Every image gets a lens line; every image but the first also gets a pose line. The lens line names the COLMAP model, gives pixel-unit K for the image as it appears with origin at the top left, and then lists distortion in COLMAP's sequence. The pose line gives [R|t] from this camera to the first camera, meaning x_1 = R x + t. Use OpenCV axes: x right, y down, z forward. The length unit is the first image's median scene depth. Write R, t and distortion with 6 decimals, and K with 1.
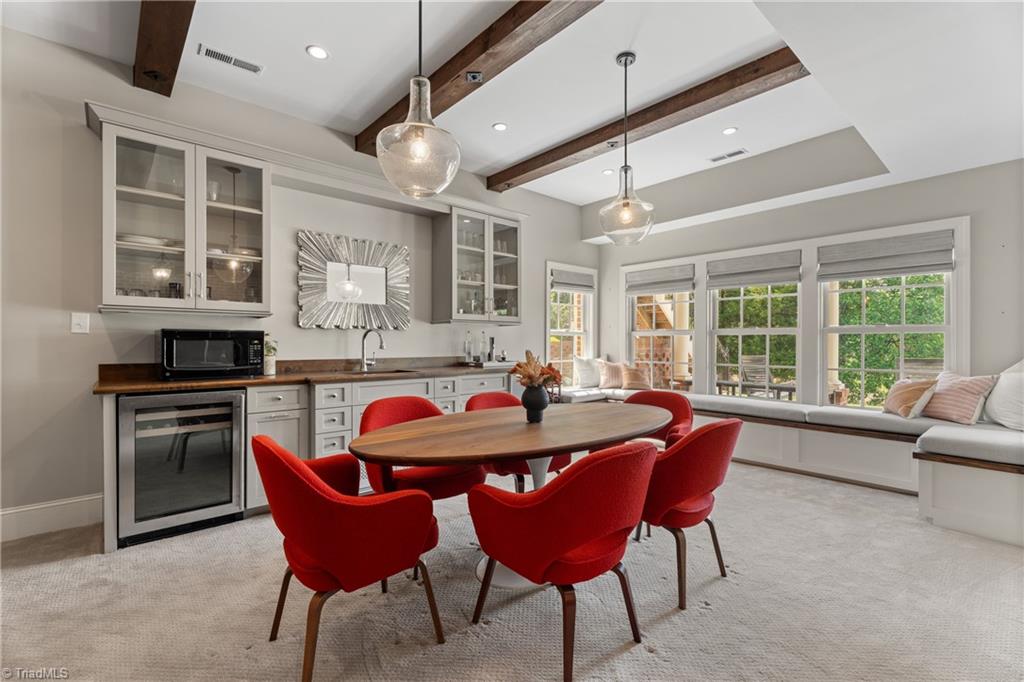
lens RADIAL K [[456.2, 0, 514.8], [0, 456.2, 338.6], [0, 0, 1]] dist [0.004320, 0.000712]
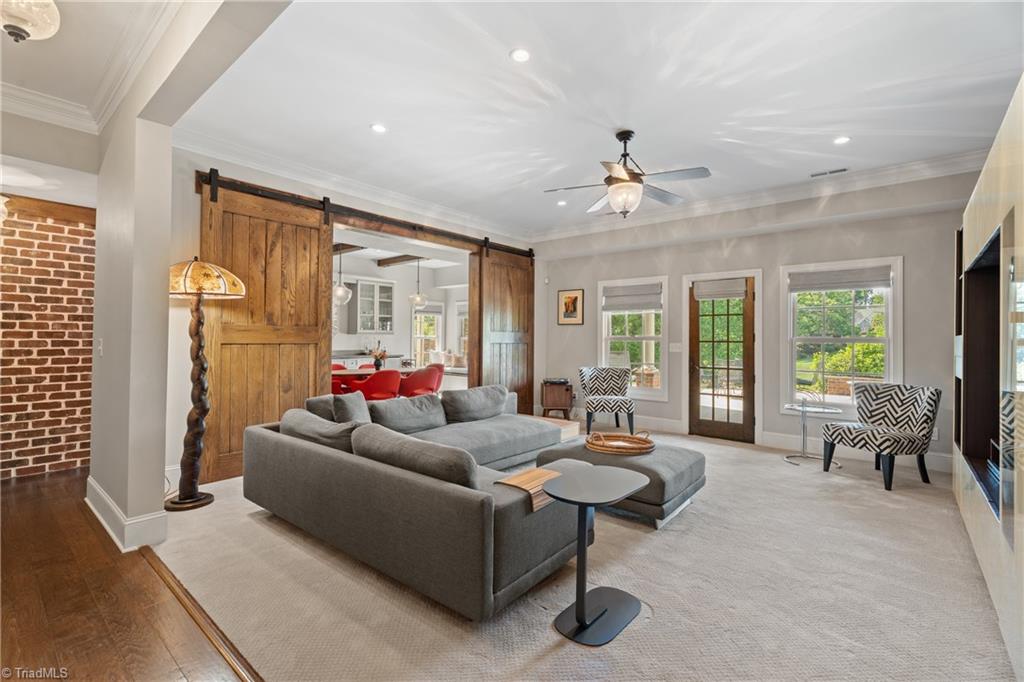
lens RADIAL K [[456.2, 0, 508.2], [0, 456.2, 334.5], [0, 0, 1]] dist [0.004320, 0.000712]
pose [[0.990538, 0.007089, 0.137056, 0.244745], [-0.006526, 0.999968, -0.004560, -0.024499], [-0.137084, 0.003622, 0.990553, -1.105194]]
